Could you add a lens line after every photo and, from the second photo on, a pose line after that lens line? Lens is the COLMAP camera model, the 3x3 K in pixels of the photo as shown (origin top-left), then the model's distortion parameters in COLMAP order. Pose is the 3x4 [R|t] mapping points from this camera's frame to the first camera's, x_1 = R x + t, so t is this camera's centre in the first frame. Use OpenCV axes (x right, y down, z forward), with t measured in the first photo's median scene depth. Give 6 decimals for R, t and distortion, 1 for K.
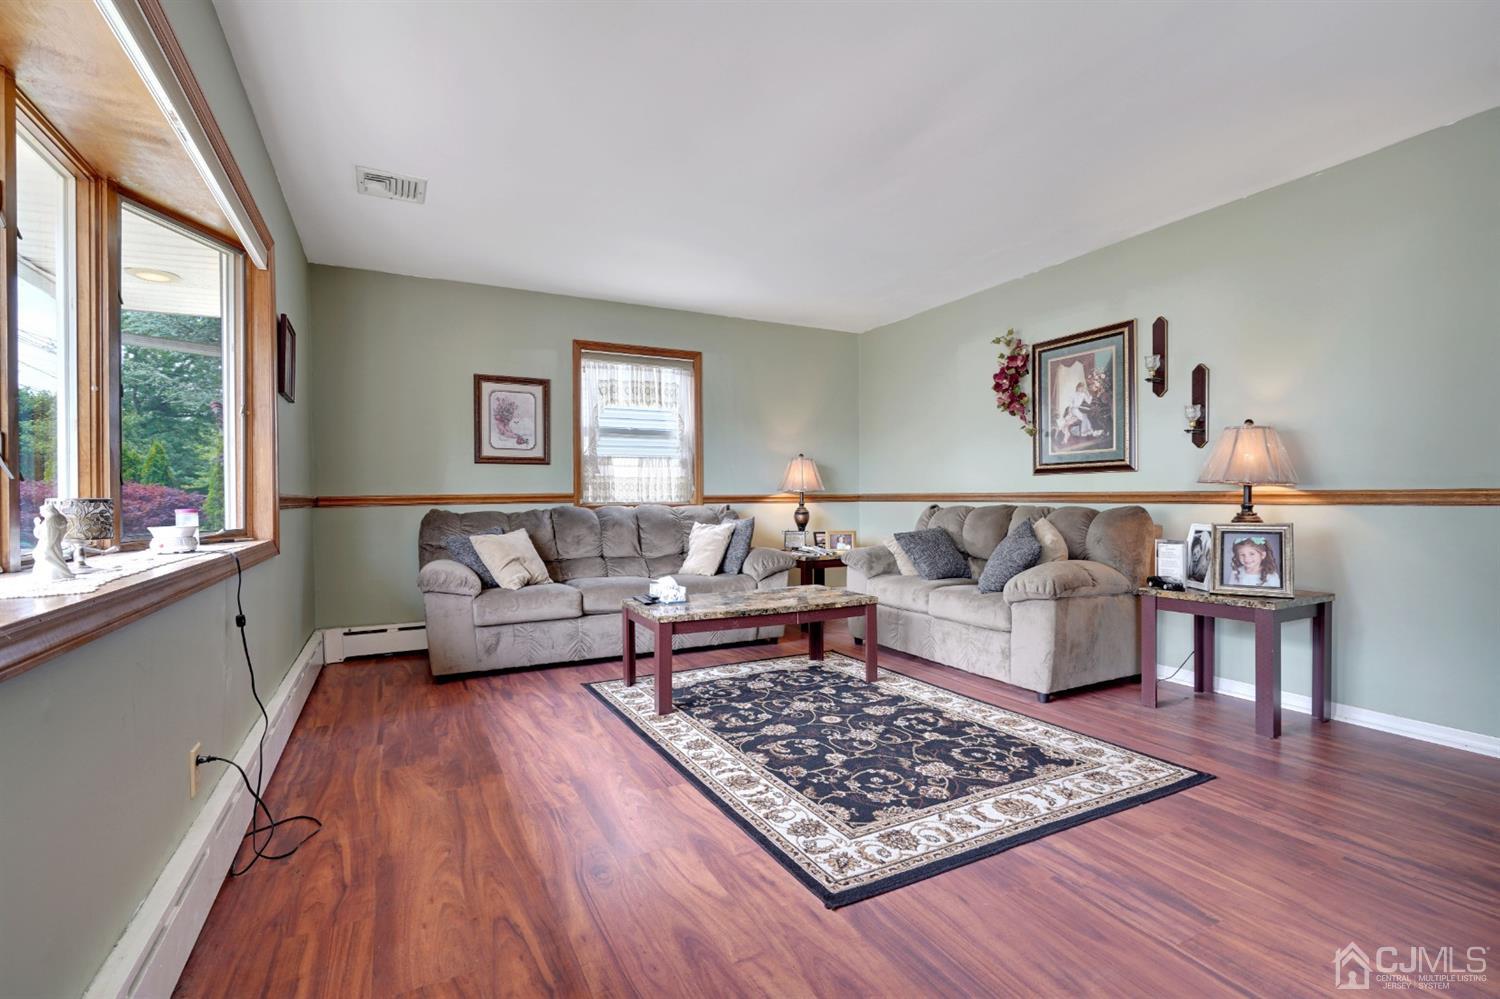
lens RADIAL K [[681.1, 0, 744.5], [0, 681.1, 503.9], [0, 0, 1]] dist [-0.004806, 0.002254]
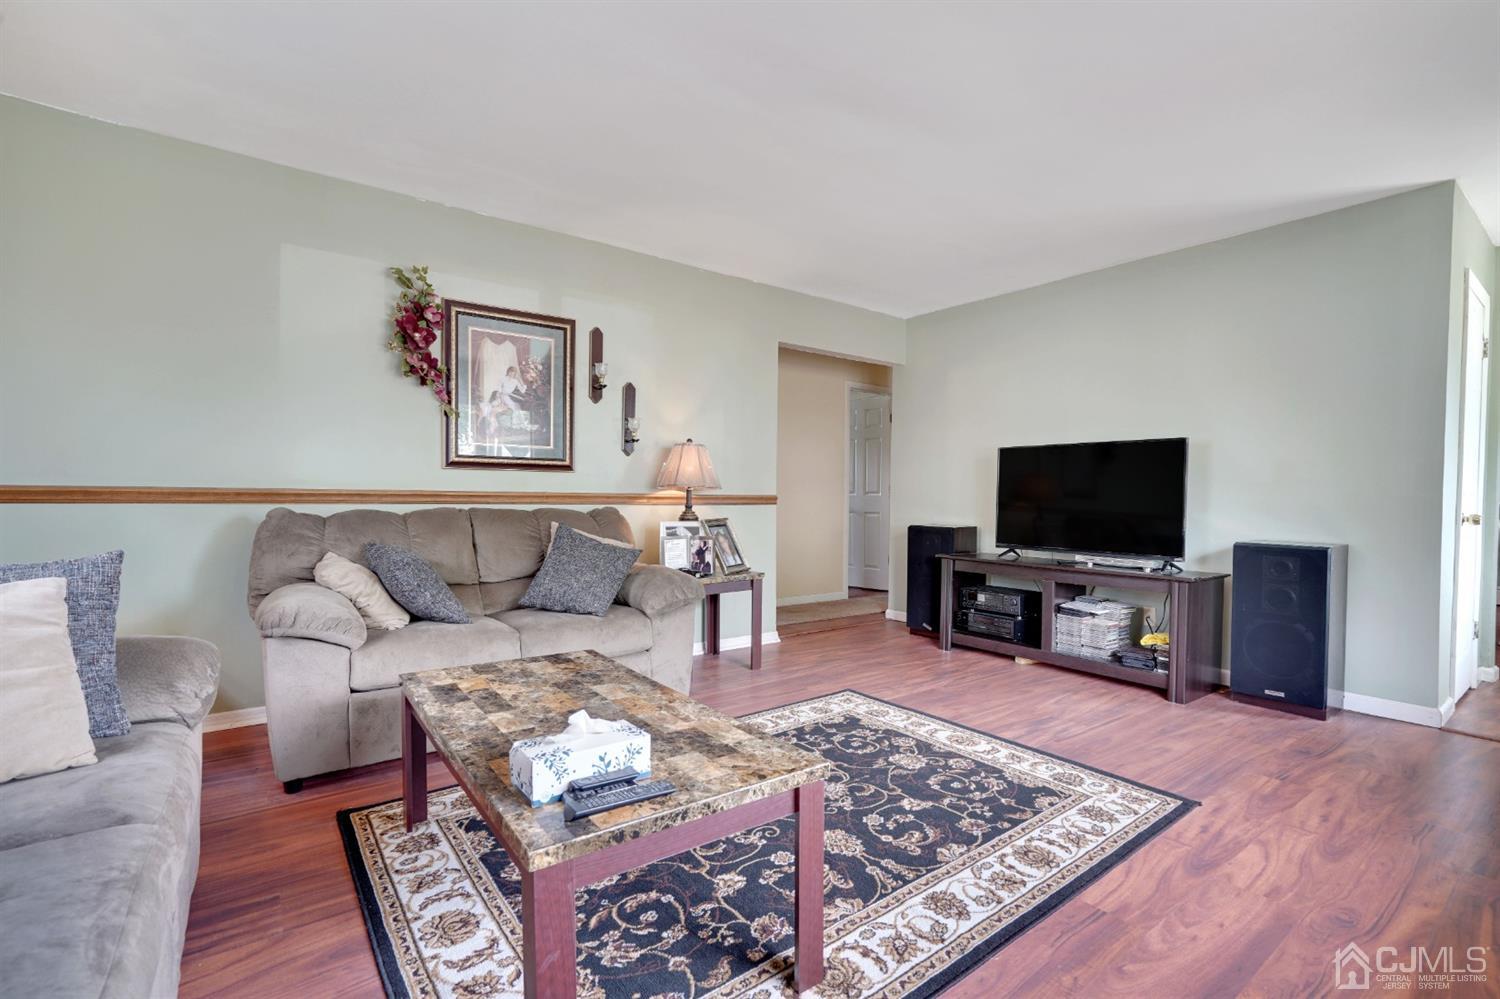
lens RADIAL K [[681.1, 0, 757.7], [0, 681.1, 500.8], [0, 0, 1]] dist [-0.004806, 0.002254]
pose [[-0.175726, 0.002391, 0.984436, -0.581521], [0.004913, 0.999987, -0.001552, -0.004404], [-0.984427, 0.004564, -0.175735, 1.165258]]
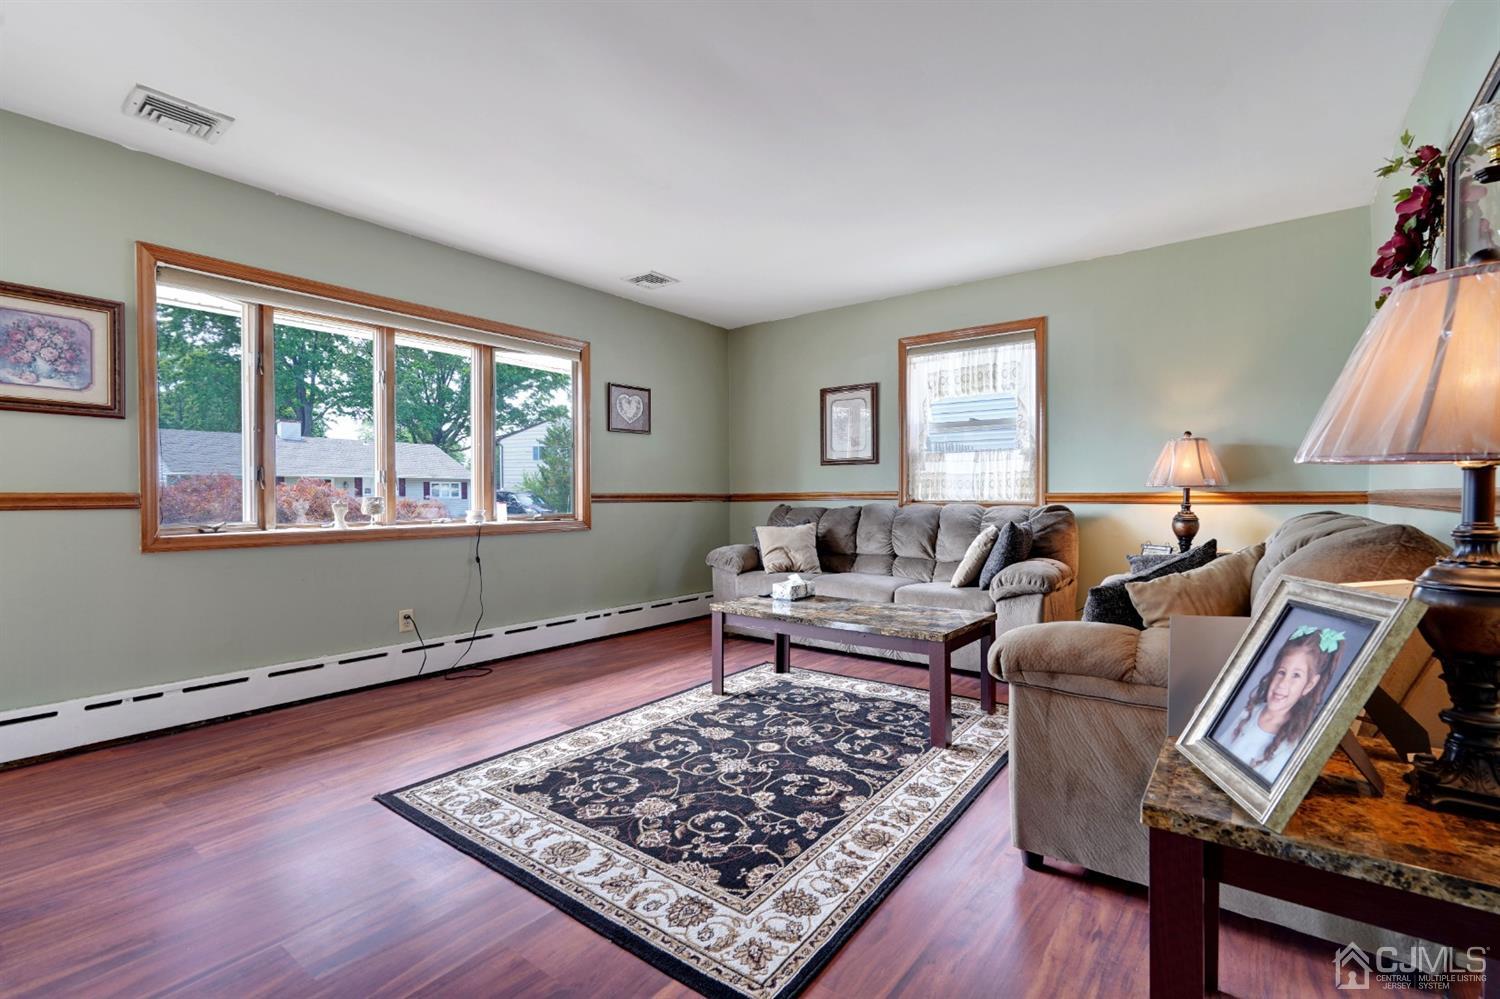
lens RADIAL K [[681.1, 0, 750.1], [0, 681.1, 495.8], [0, 0, 1]] dist [-0.004806, 0.002254]
pose [[0.424026, 0.004127, -0.905641, 0.933849], [-0.009678, 0.999953, 0.000026, -0.010415], [0.905598, 0.008754, 0.424046, 0.609901]]
